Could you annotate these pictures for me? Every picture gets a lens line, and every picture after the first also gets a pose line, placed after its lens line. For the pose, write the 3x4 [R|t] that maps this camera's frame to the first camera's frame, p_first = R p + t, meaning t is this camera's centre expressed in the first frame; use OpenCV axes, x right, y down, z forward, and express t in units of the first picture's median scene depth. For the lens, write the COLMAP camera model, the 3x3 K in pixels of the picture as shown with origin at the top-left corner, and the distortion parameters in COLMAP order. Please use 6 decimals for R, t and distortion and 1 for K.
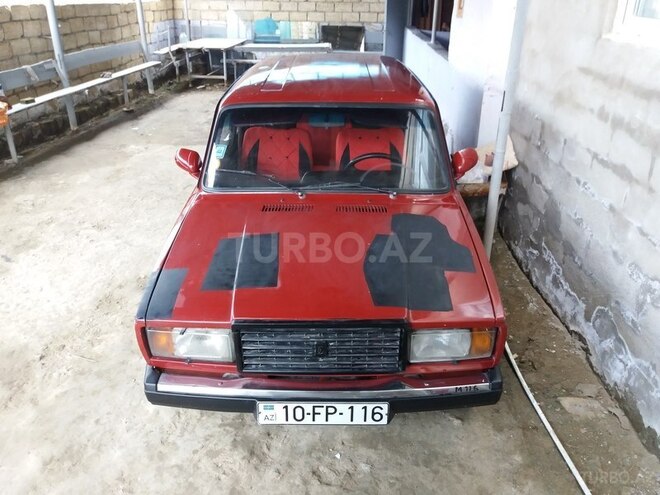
lens RADIAL K [[538.2, 0, 328.9], [0, 538.2, 242.5], [0, 0, 1]] dist [0.005739, -0.010270]
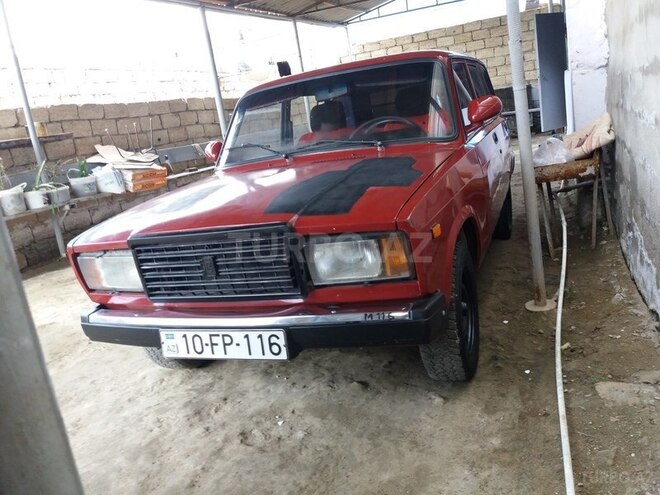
lens RADIAL K [[525.5, 0, 330.0], [0, 525.5, 247.5], [0, 0, 1]] dist [0.134523, -0.340742]
pose [[0.920906, -0.055762, -0.385776, 0.443817], [-0.011668, 0.985327, -0.170277, 0.273774], [0.389611, 0.161311, 0.906743, 0.229127]]
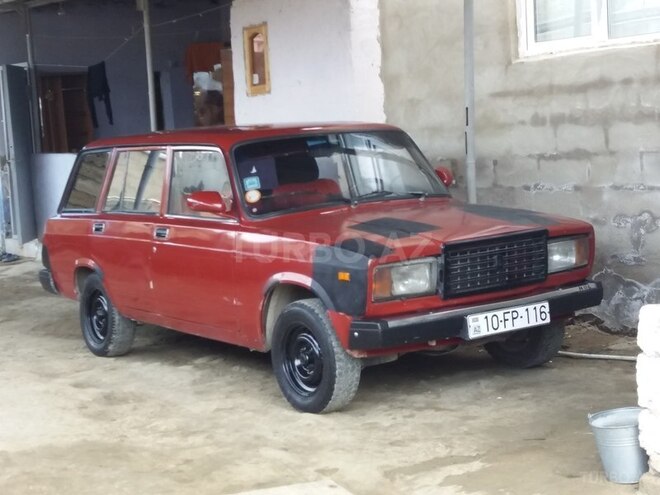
lens RADIAL K [[1218.3, 0, 330.0], [0, 1218.3, 247.5], [0, 0, 1]] dist [0.219150, -0.379698]
pose [[0.813543, -0.108504, 0.571292, -1.670380], [0.304931, 0.916130, -0.260237, 0.675495], [-0.495141, 0.385919, 0.778397, -0.875001]]
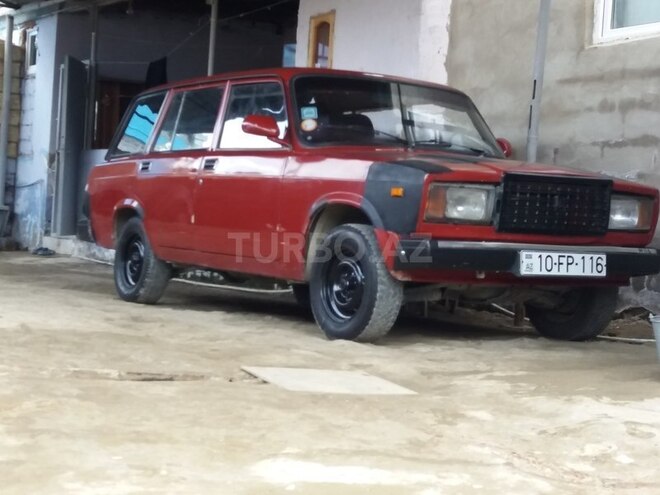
lens RADIAL K [[1218.3, 0, 330.0], [0, 1218.3, 247.5], [0, 0, 1]] dist [0.219150, -0.379698]
pose [[0.832585, 0.032233, 0.552959, -1.658294], [0.191603, 0.919915, -0.342118, 0.961470], [-0.519703, 0.390790, 0.759731, -0.648140]]
